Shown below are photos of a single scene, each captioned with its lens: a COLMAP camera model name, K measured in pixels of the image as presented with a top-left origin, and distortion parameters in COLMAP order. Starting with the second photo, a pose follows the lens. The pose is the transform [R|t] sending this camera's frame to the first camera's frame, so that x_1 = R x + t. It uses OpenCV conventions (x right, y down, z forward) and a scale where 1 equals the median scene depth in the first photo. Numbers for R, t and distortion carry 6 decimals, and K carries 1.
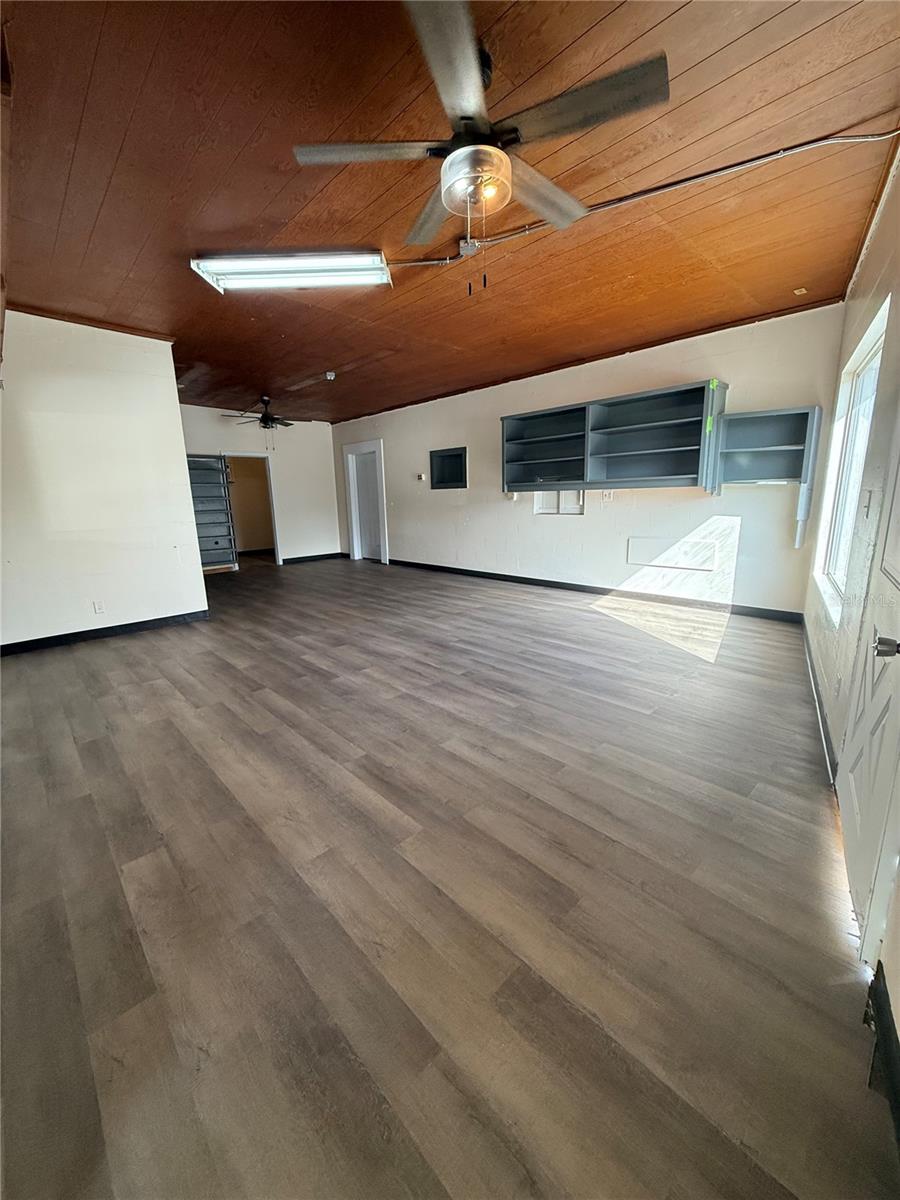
lens RADIAL K [[473.5, 0, 449.8], [0, 473.5, 597.5], [0, 0, 1]] dist [-0.001010, -0.000059]
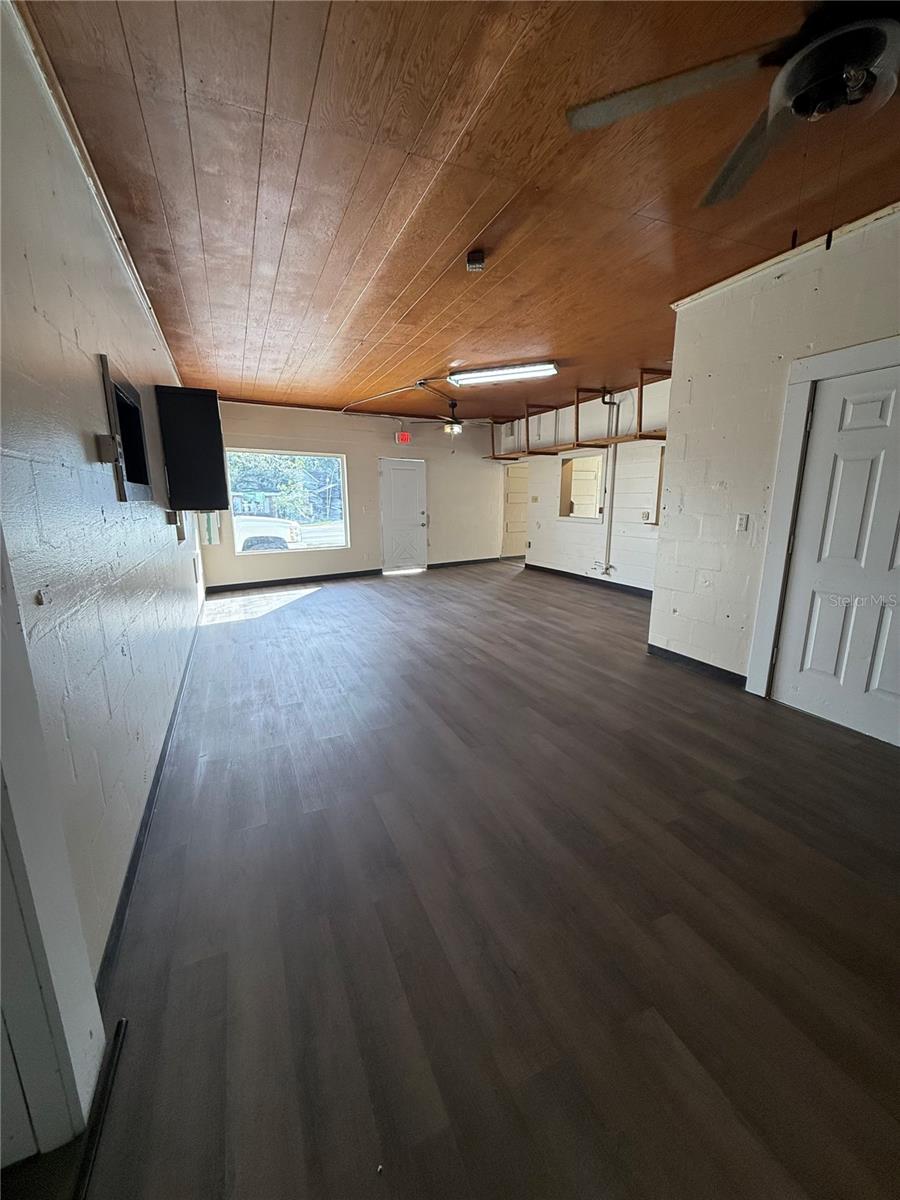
lens RADIAL K [[473.5, 0, 449.6], [0, 473.5, 601.9], [0, 0, 1]] dist [-0.001010, -0.000059]
pose [[-0.946615, -0.034703, 0.320493, -0.515799], [0.099464, 0.914241, 0.392772, -0.451024], [-0.306638, 0.403682, -0.861983, 2.050544]]
